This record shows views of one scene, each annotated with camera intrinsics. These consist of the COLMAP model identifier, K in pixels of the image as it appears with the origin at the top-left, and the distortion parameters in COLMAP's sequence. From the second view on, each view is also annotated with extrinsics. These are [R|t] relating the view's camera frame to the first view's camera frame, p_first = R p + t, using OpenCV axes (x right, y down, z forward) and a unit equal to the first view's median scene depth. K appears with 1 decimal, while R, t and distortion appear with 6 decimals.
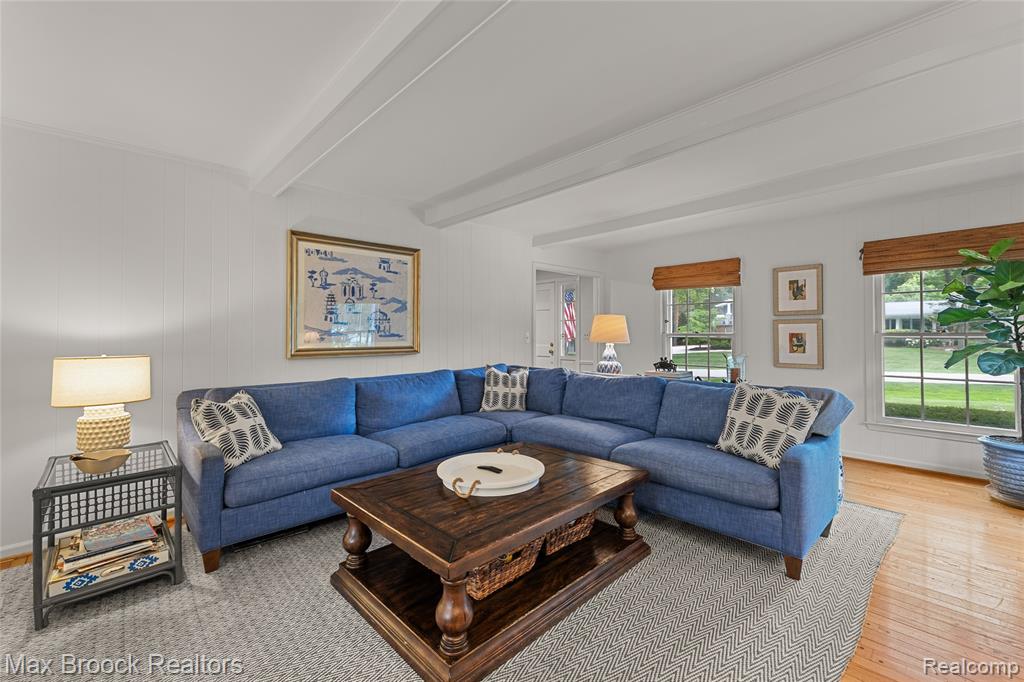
lens RADIAL K [[420.5, 0, 510.3], [0, 420.5, 333.8], [0, 0, 1]] dist [0.000547, -0.000189]
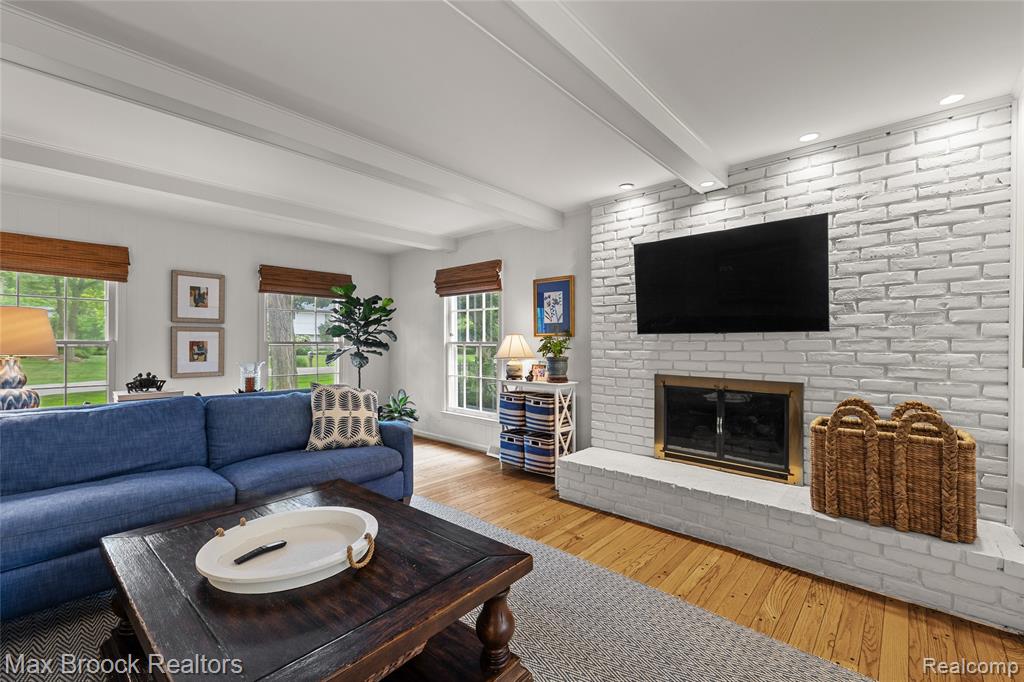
lens RADIAL K [[438.7, 0, 510.7], [0, 438.7, 342.8], [0, 0, 1]] dist [0.003152, 0.000183]
pose [[-0.081302, 0.004569, 0.996679, -0.404858], [-0.000769, 0.999989, -0.004647, 0.006217], [-0.996689, -0.001144, -0.081298, 0.372950]]
